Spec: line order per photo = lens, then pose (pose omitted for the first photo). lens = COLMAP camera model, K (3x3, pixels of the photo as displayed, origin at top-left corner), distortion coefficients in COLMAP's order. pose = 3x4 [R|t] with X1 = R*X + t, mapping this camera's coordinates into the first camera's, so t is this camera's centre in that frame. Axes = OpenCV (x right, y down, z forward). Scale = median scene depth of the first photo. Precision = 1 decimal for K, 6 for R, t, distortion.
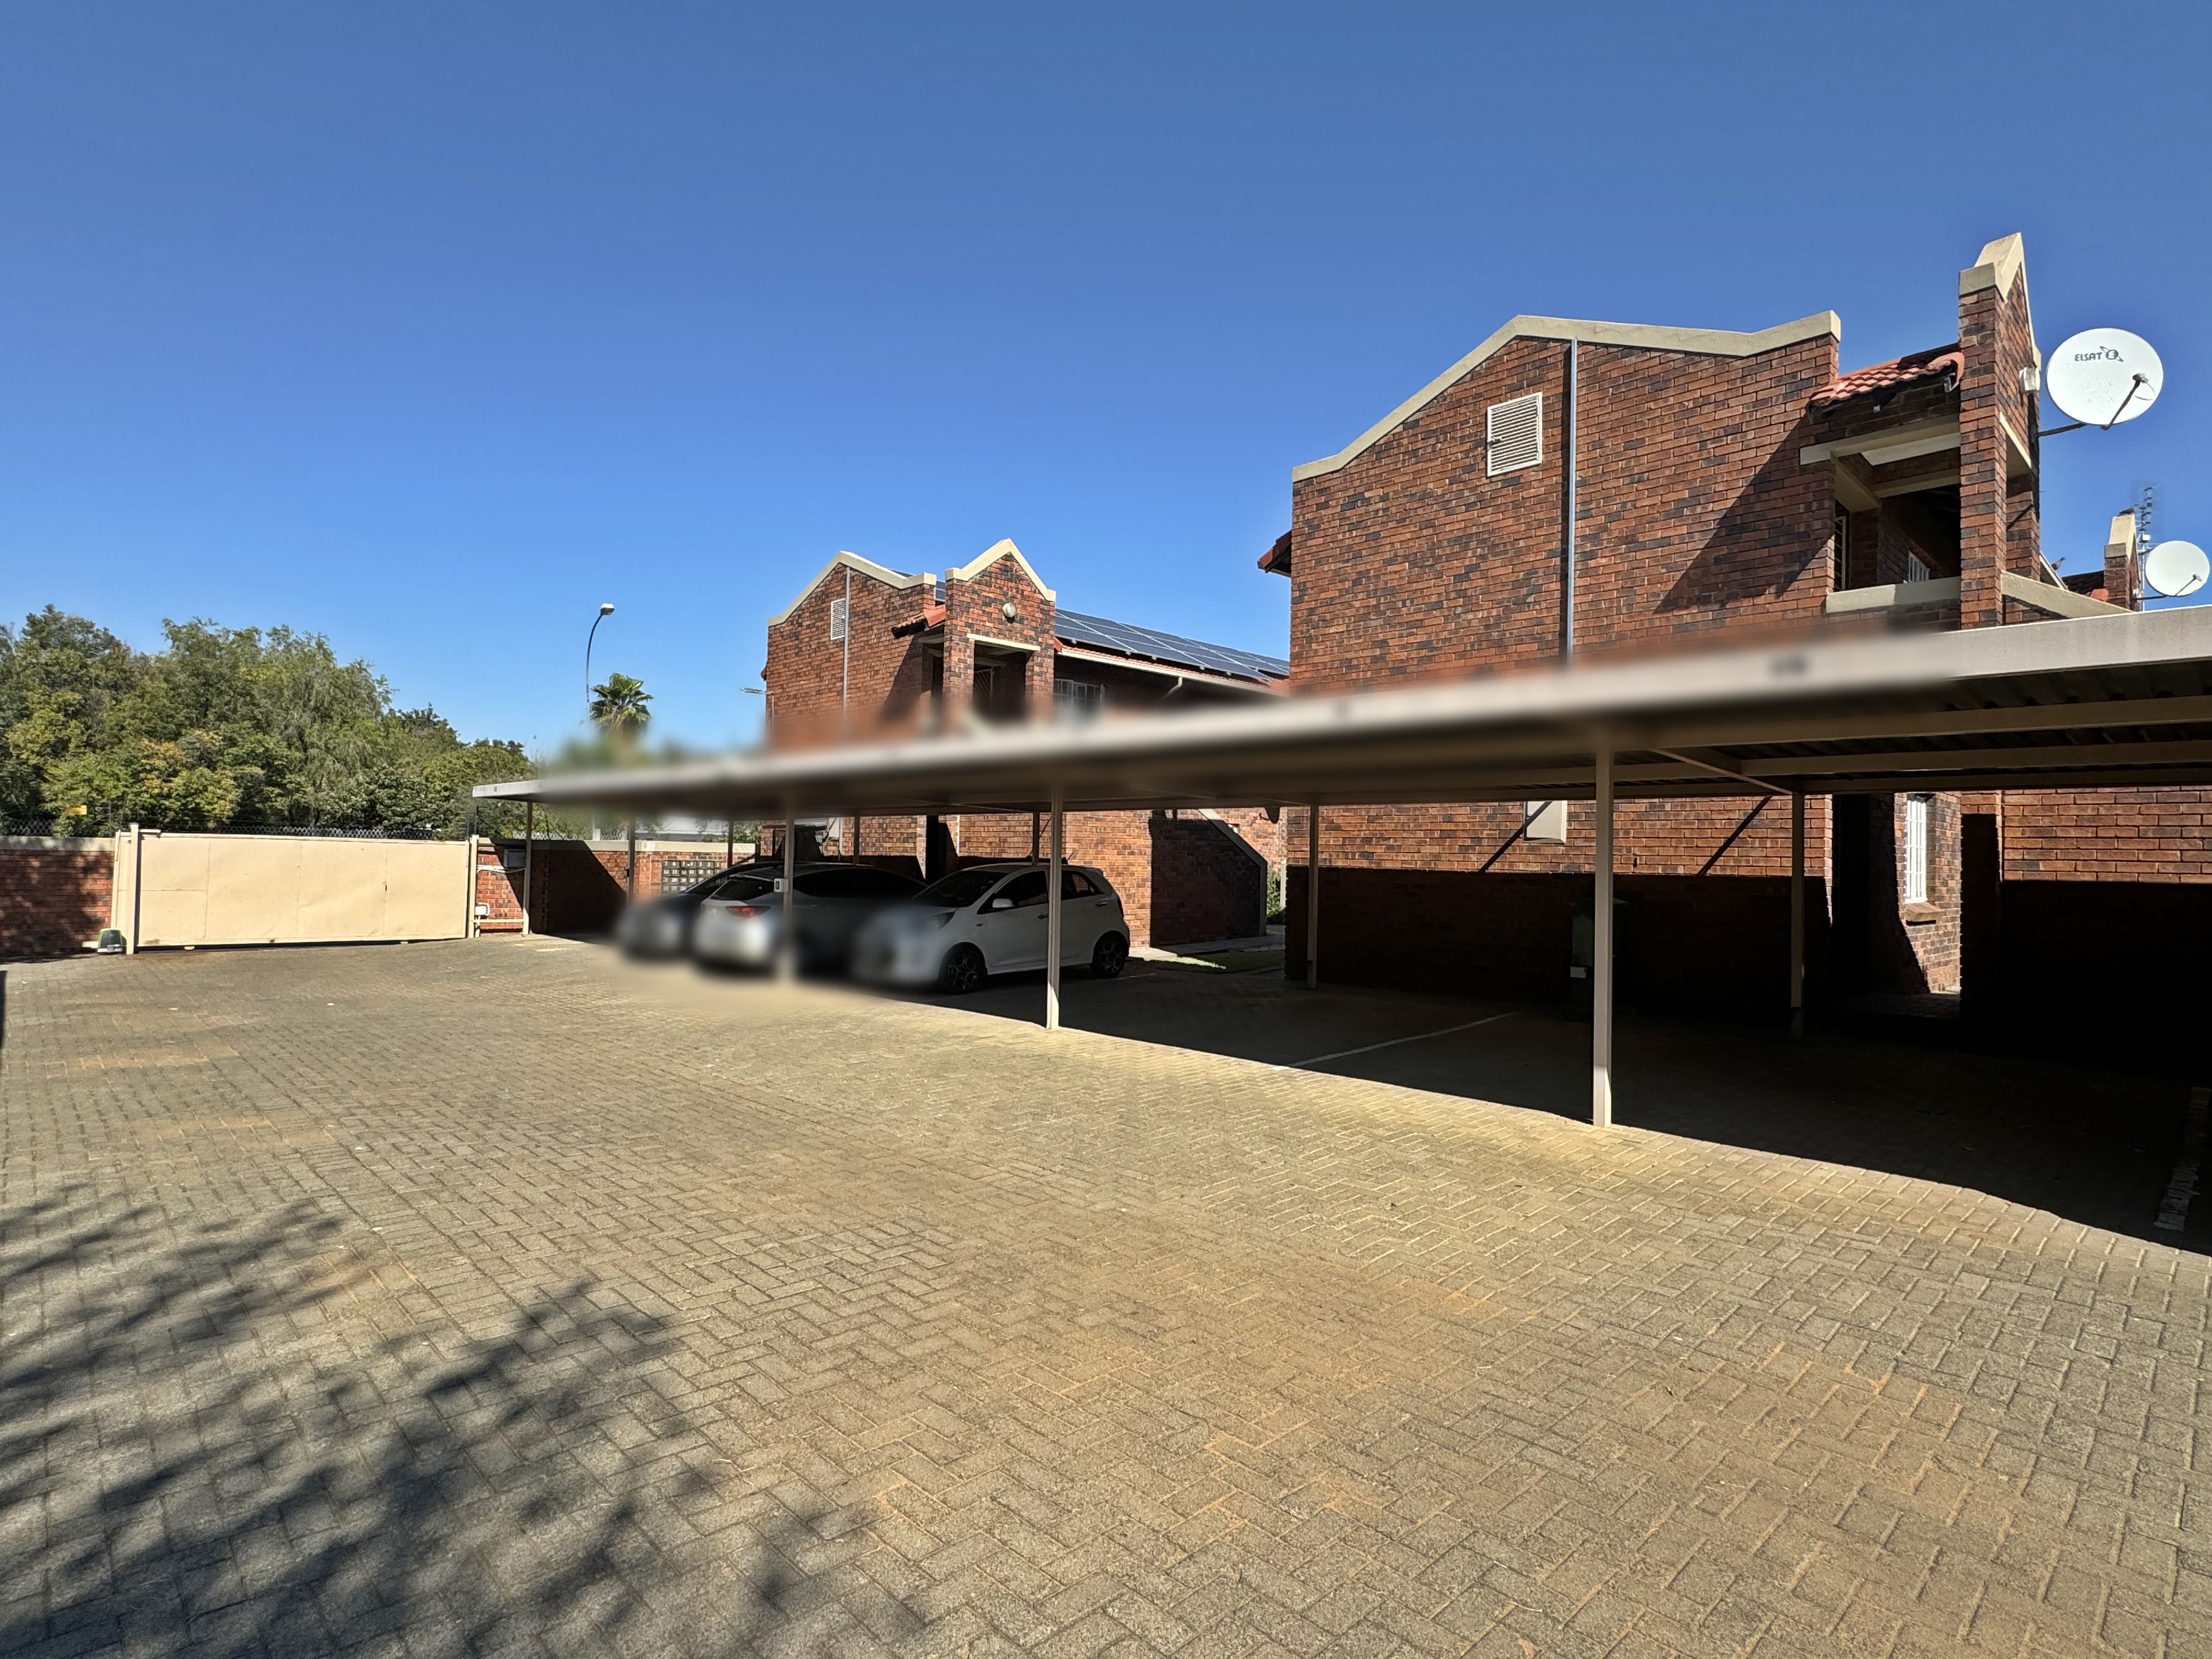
lens RADIAL K [[1111.1, 0, 1106.0], [0, 1111.1, 829.4], [0, 0, 1]] dist [0.005092, -0.000840]
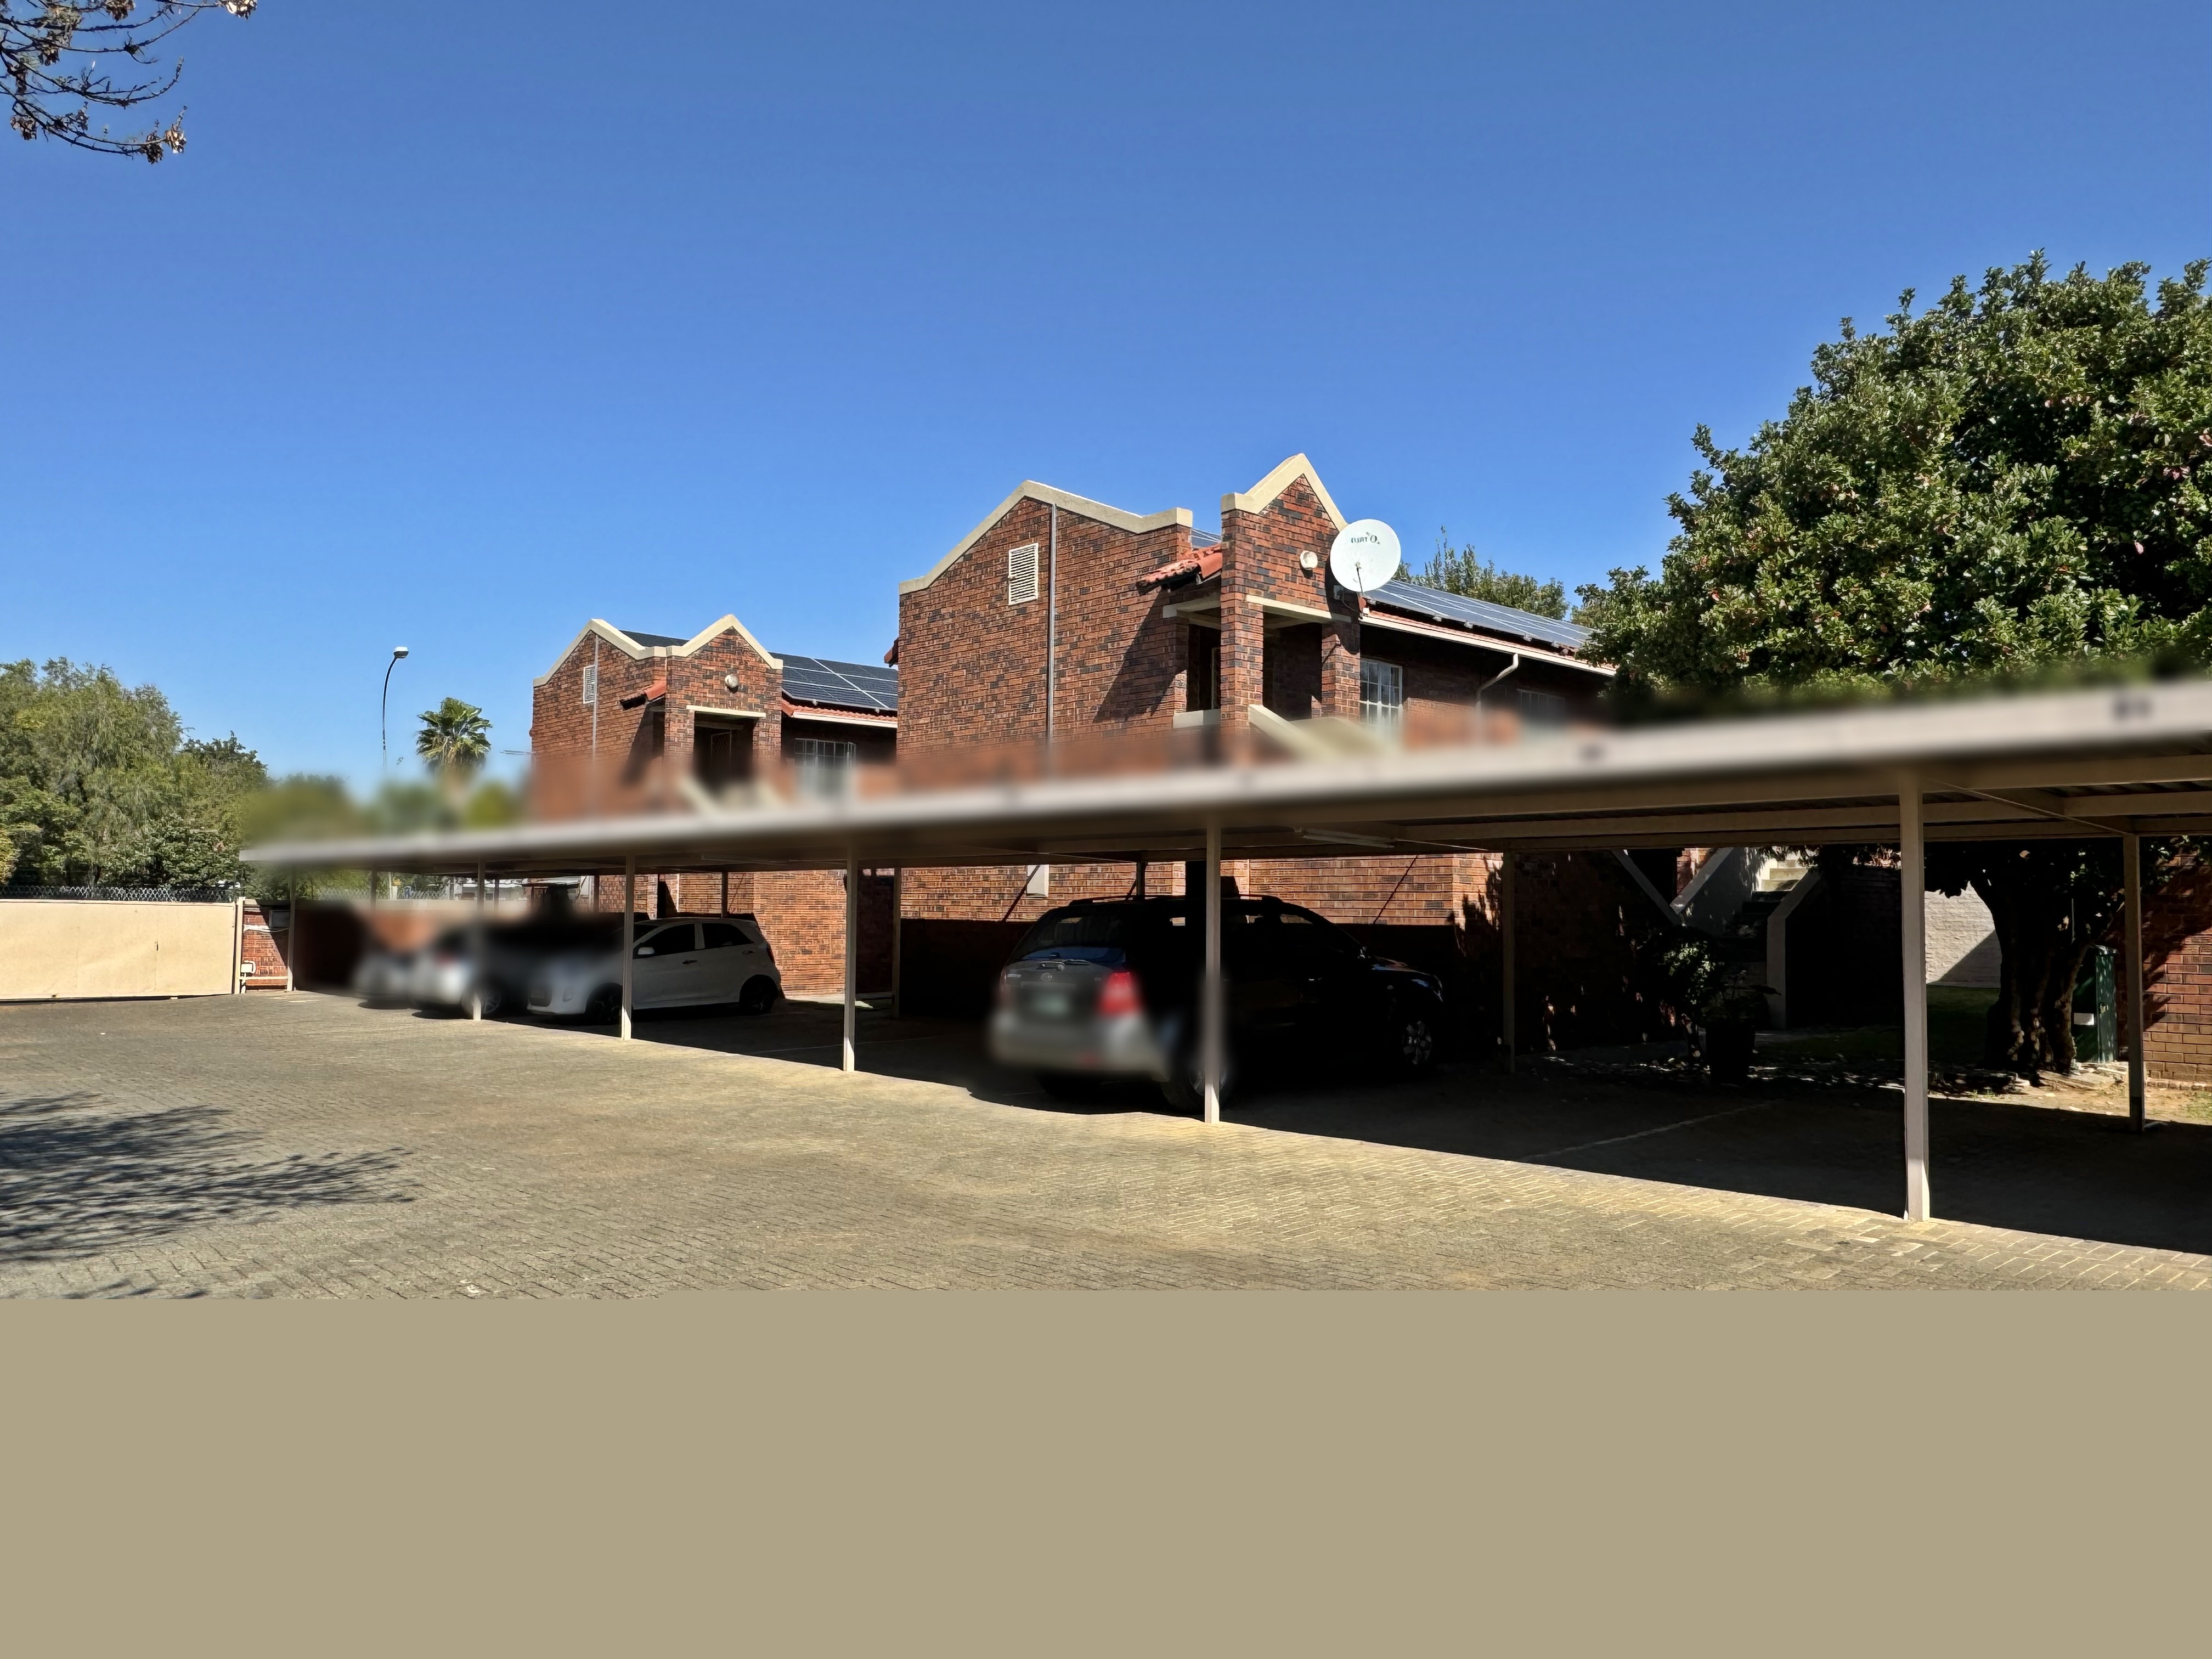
lens RADIAL K [[1544.8, 0, 1106.3], [0, 1544.8, 831.7], [0, 0, 1]] dist [0.011049, 0.005625]
pose [[0.999086, -0.011384, -0.041209, 0.357442], [0.010286, 0.999589, -0.026754, -0.010032], [0.041496, 0.026305, 0.998792, -0.498679]]
